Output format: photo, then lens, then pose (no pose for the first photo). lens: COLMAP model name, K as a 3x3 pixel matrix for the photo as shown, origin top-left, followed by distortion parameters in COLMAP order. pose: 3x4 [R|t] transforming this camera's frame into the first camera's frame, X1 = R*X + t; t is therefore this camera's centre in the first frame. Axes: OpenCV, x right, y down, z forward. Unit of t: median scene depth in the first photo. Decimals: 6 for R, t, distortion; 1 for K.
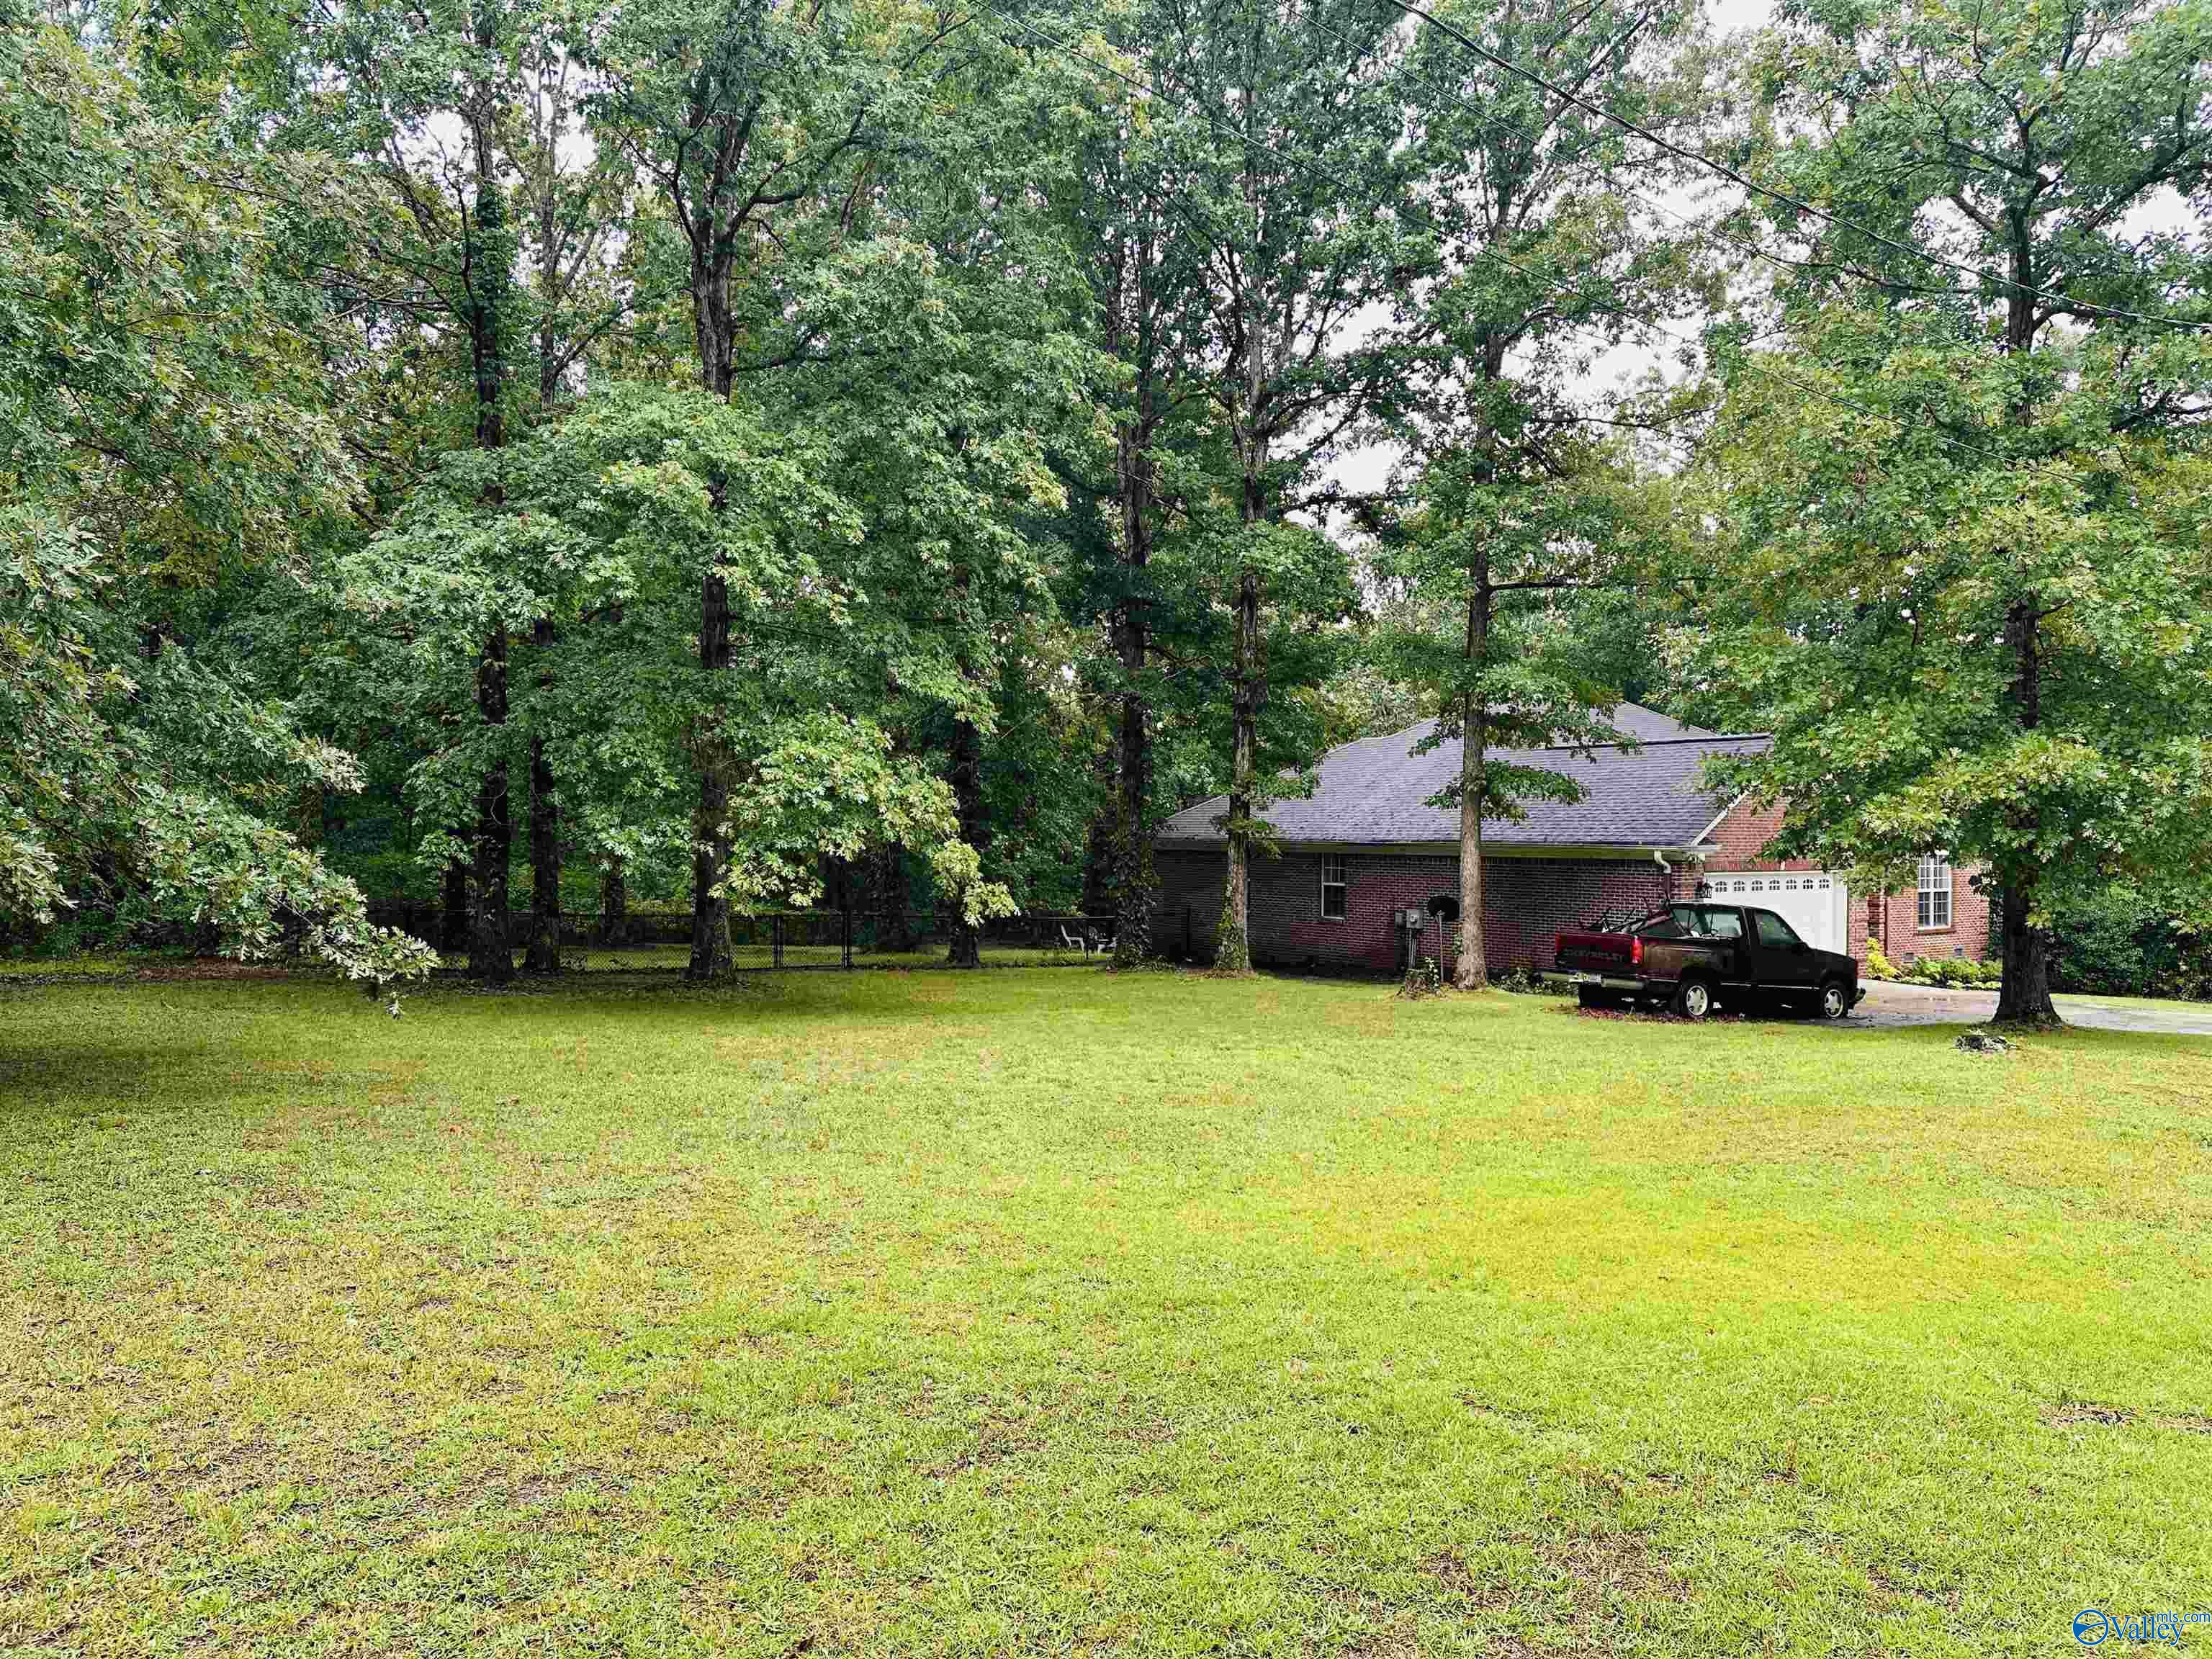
lens RADIAL K [[1538.1, 0, 1106.5], [0, 1538.1, 828.4], [0, 0, 1]] dist [0.082153, -0.092061]
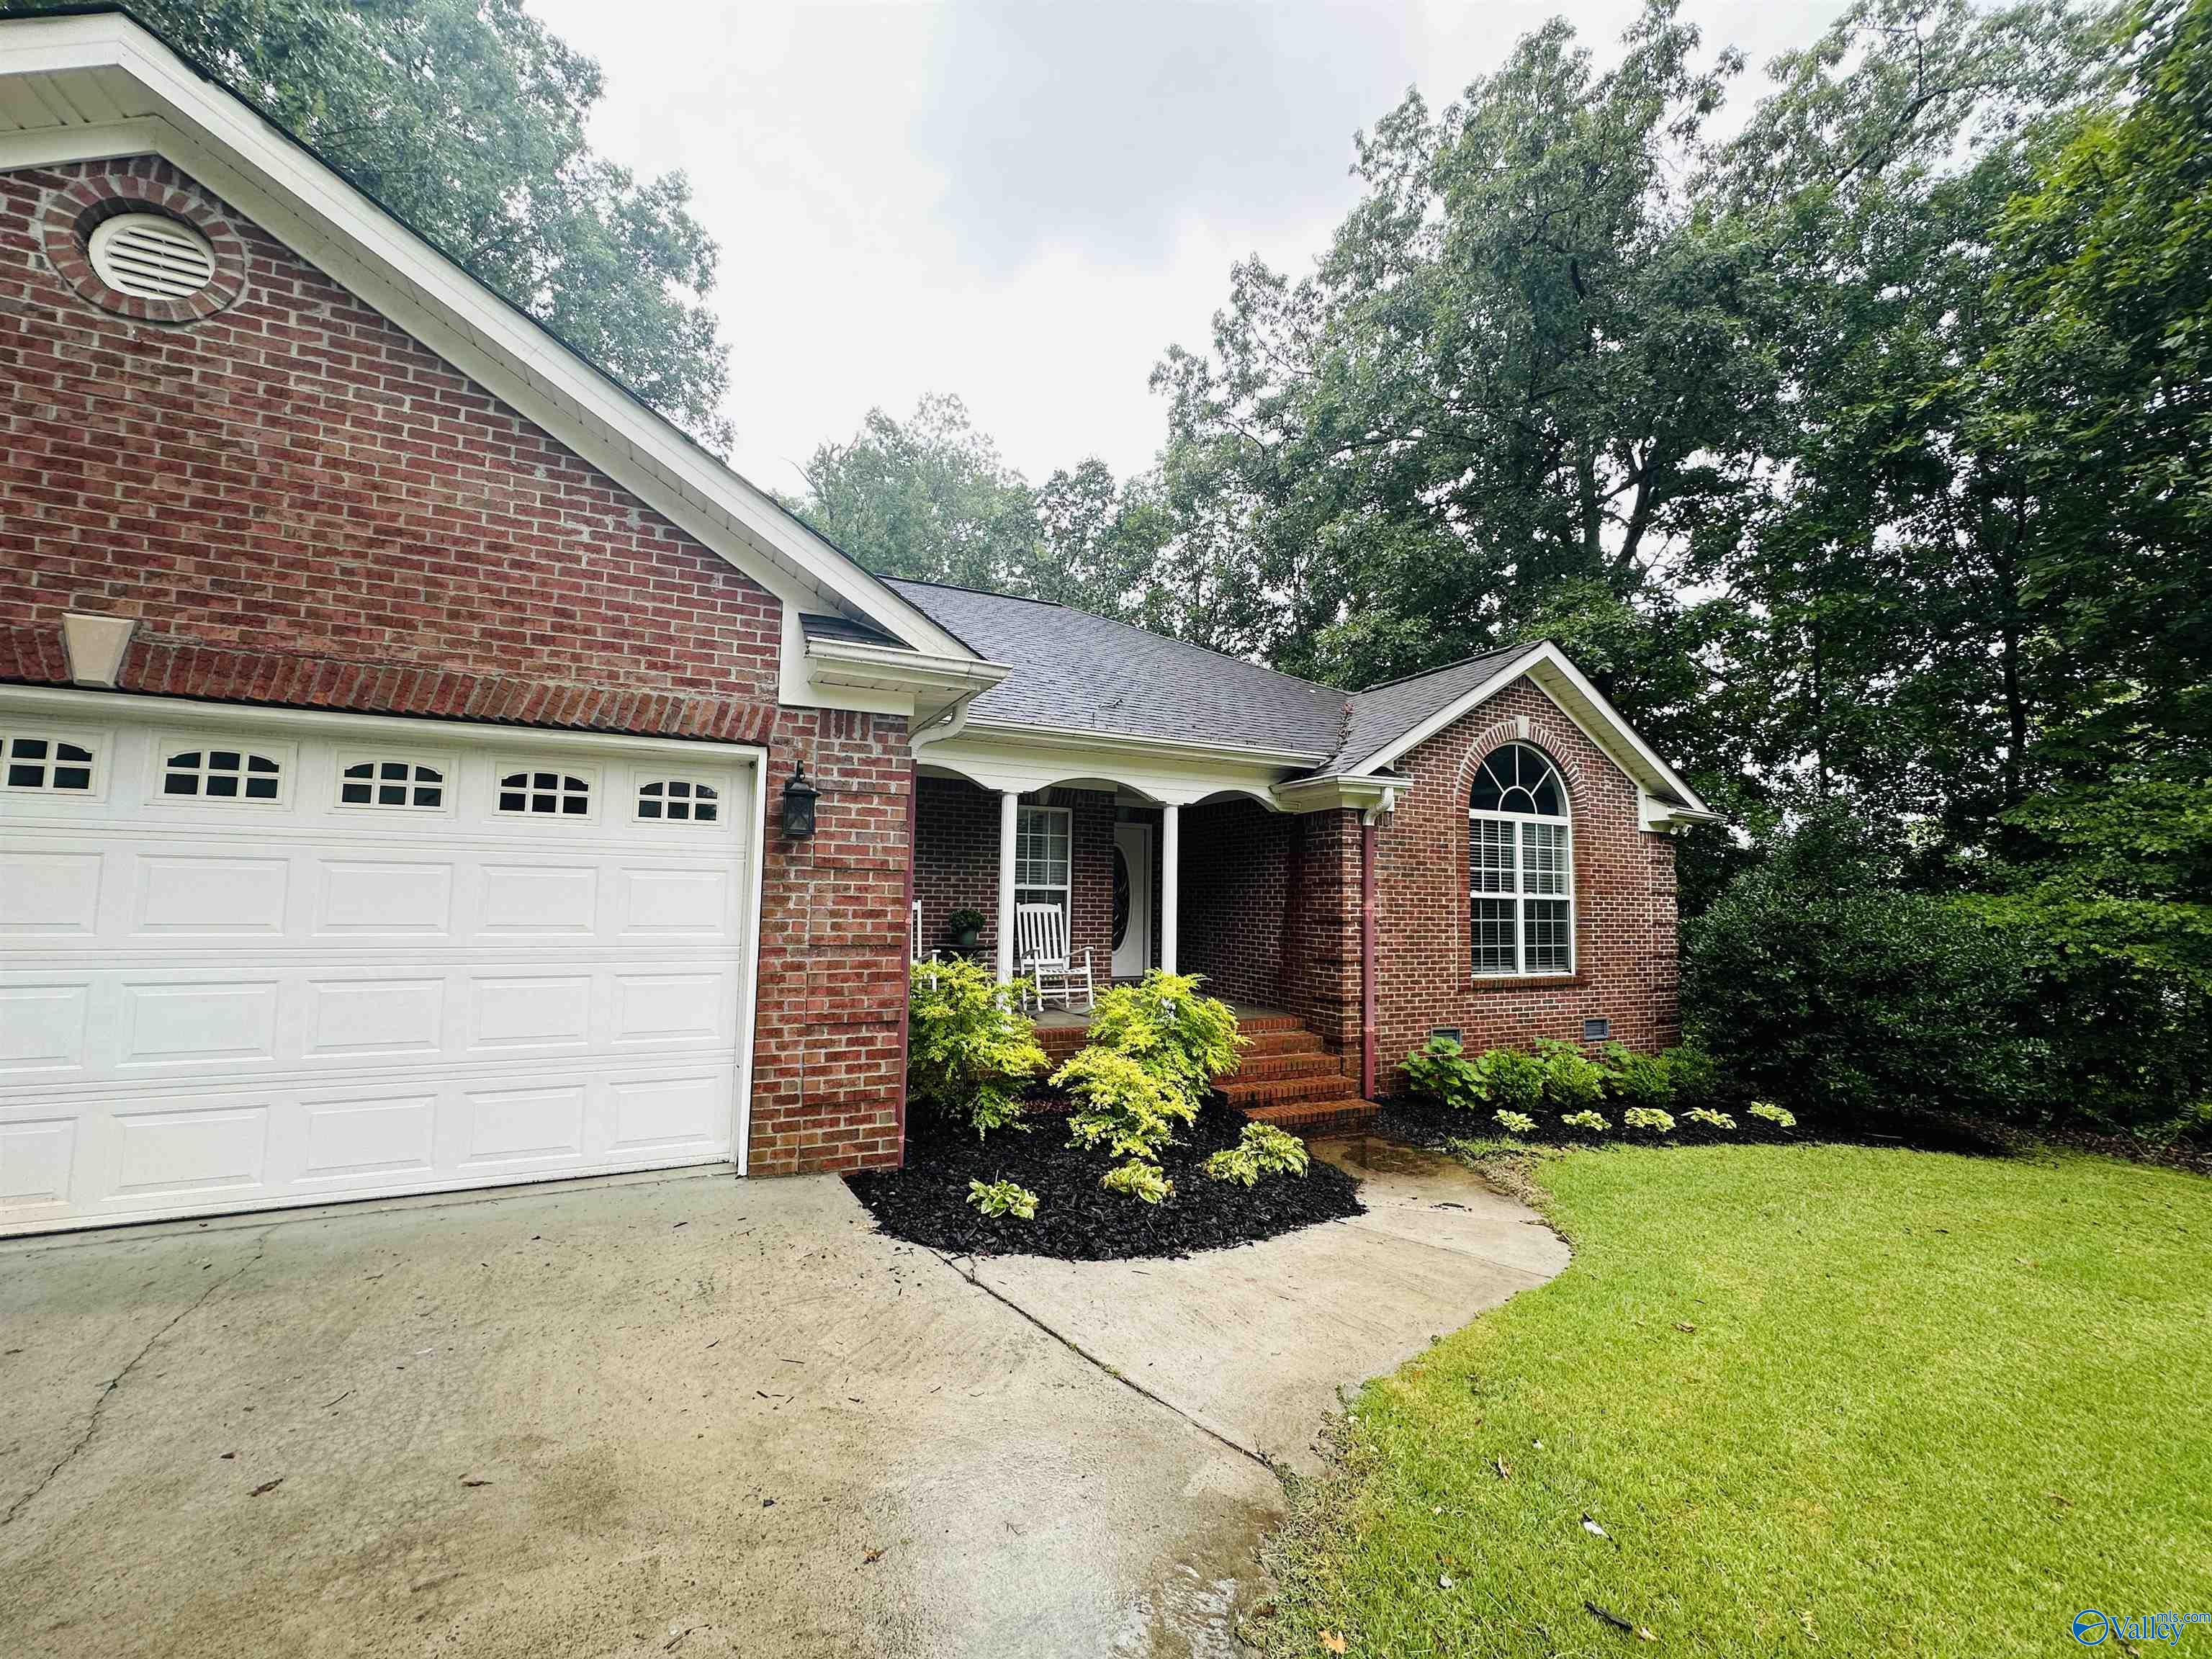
lens RADIAL K [[884.4, 0, 1104.6], [0, 884.4, 828.0], [0, 0, 1]] dist [-0.006548, 0.001391]
pose [[0.979813, -0.001149, -0.199913, 0.458279], [-0.016633, 0.996048, -0.087245, 0.044677], [0.199223, 0.088809, 0.975922, 0.710475]]
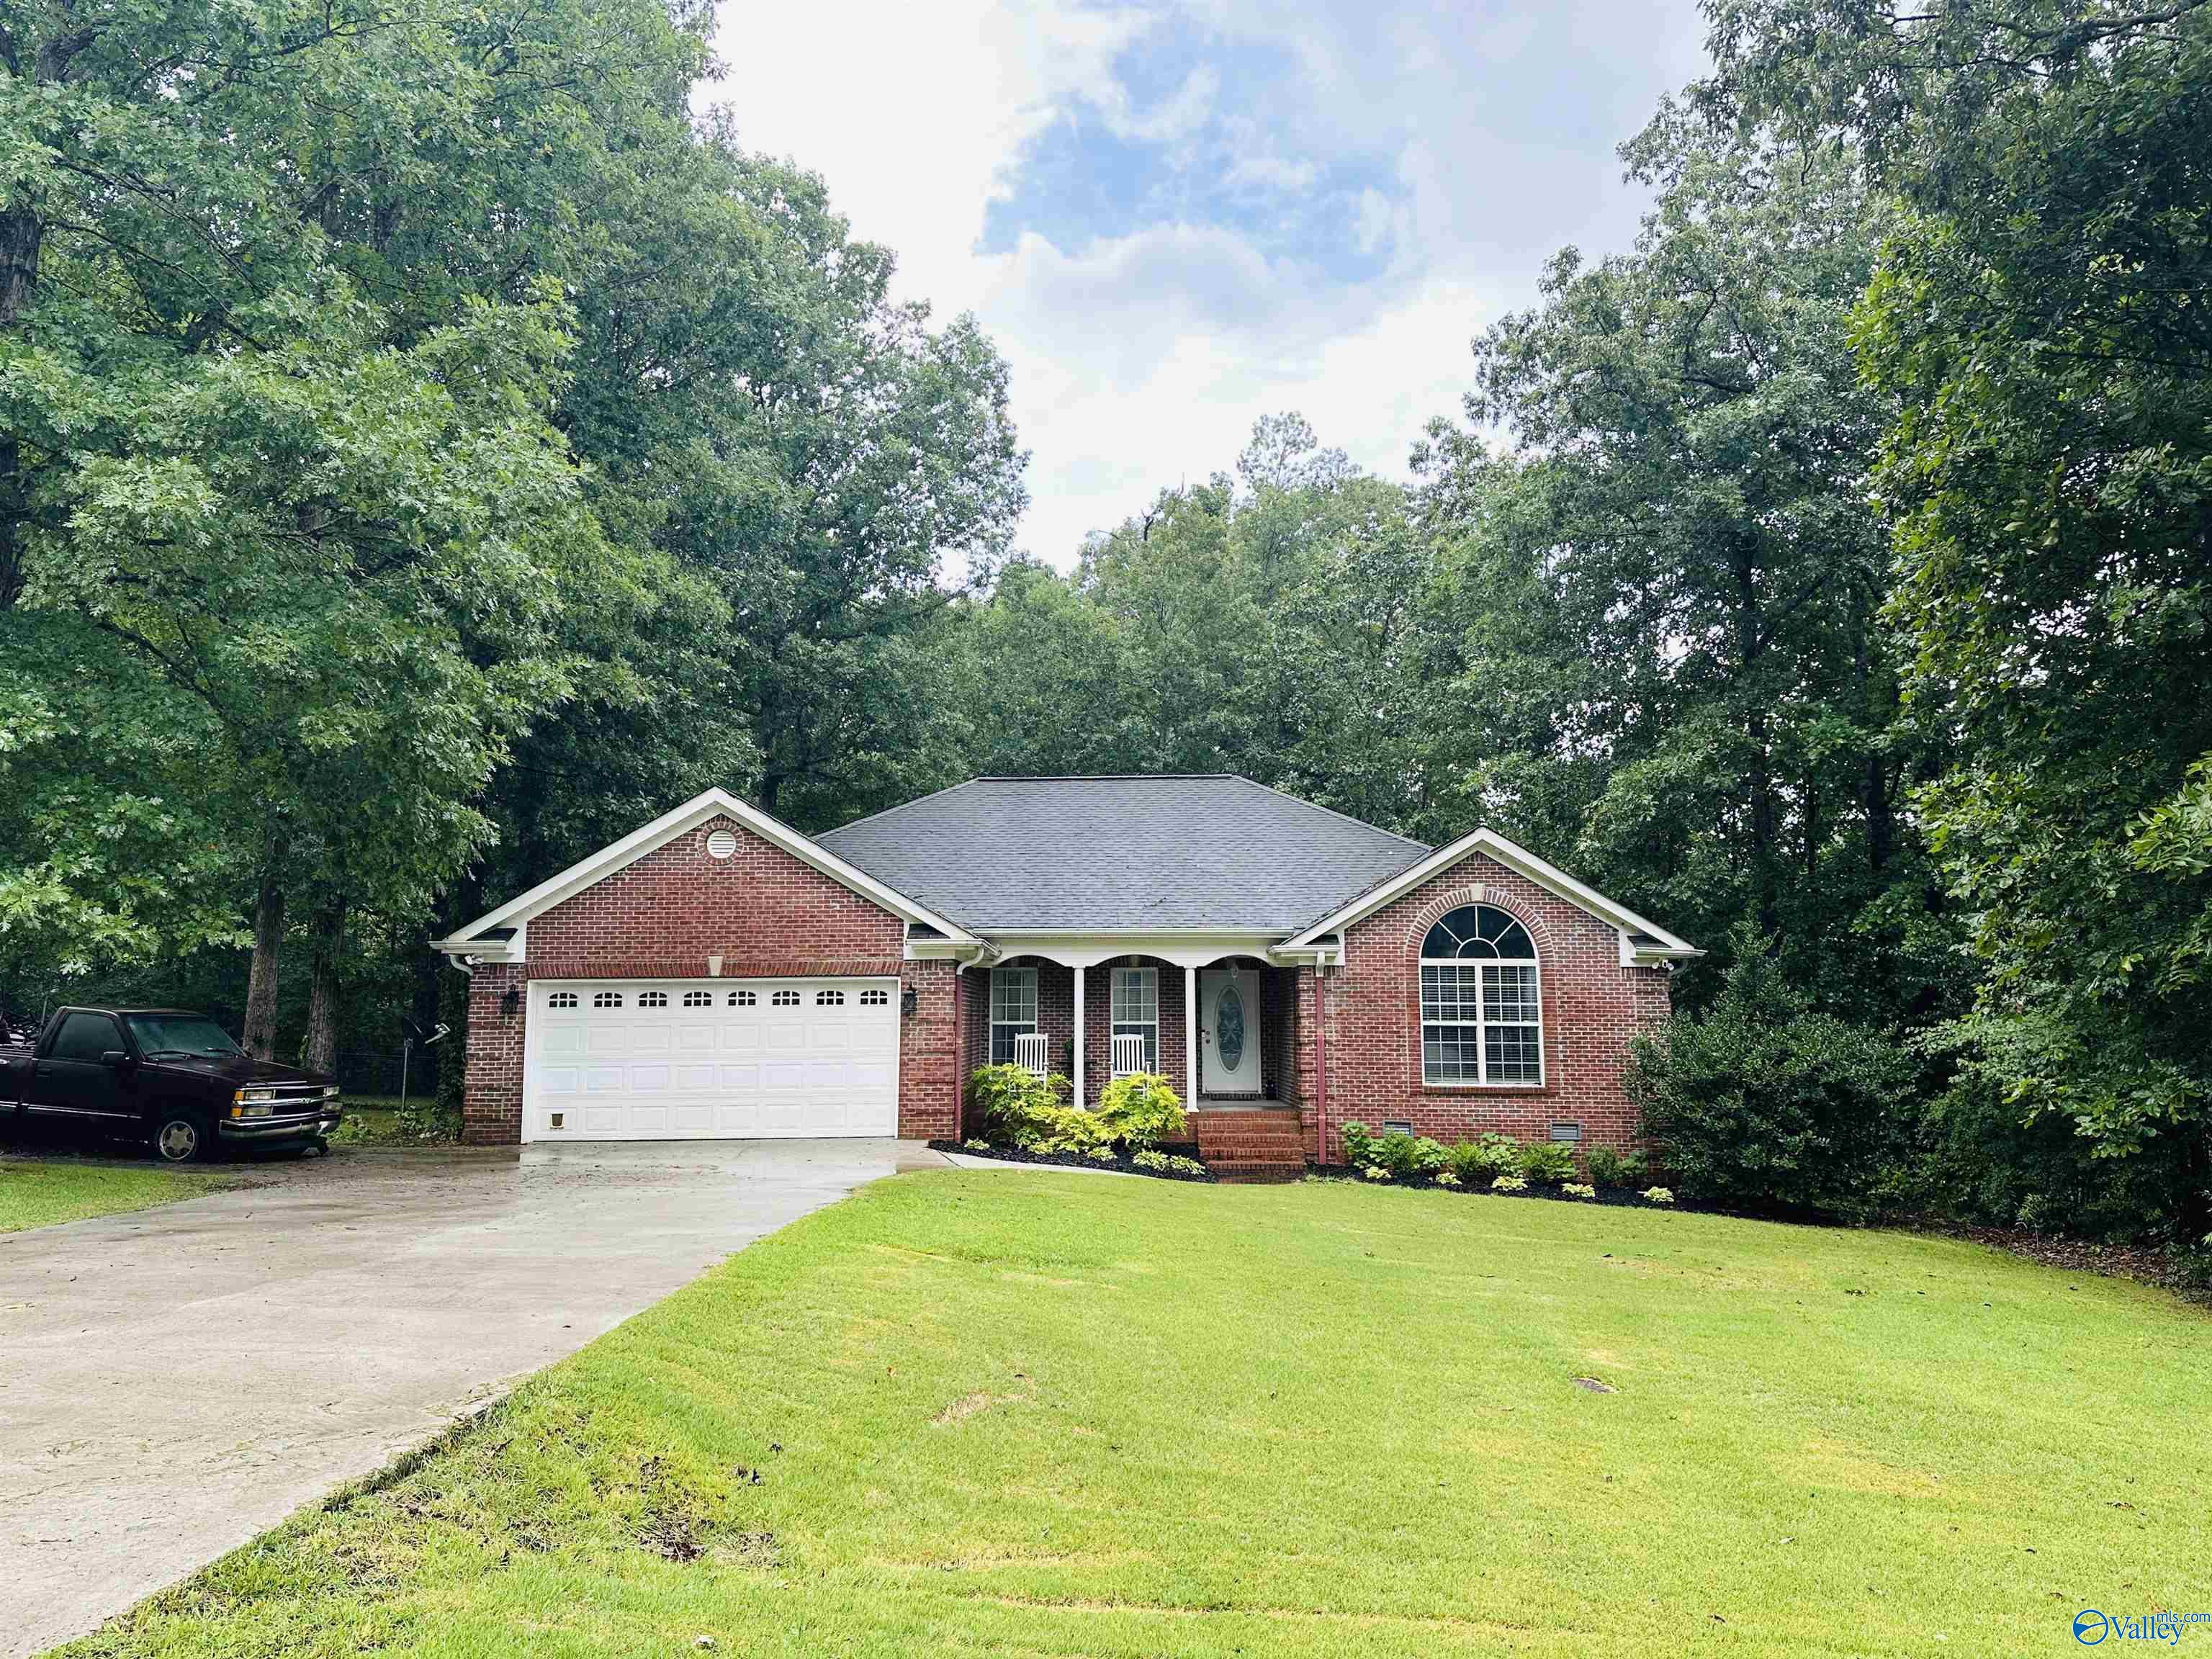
lens RADIAL K [[1538.1, 0, 1114.4], [0, 1538.1, 820.7], [0, 0, 1]] dist [0.082153, -0.092061]
pose [[0.796521, -0.084728, -0.598645, 0.785669], [-0.000196, 0.990096, -0.140392, 0.046216], [0.604611, 0.111943, 0.788616, 0.422248]]
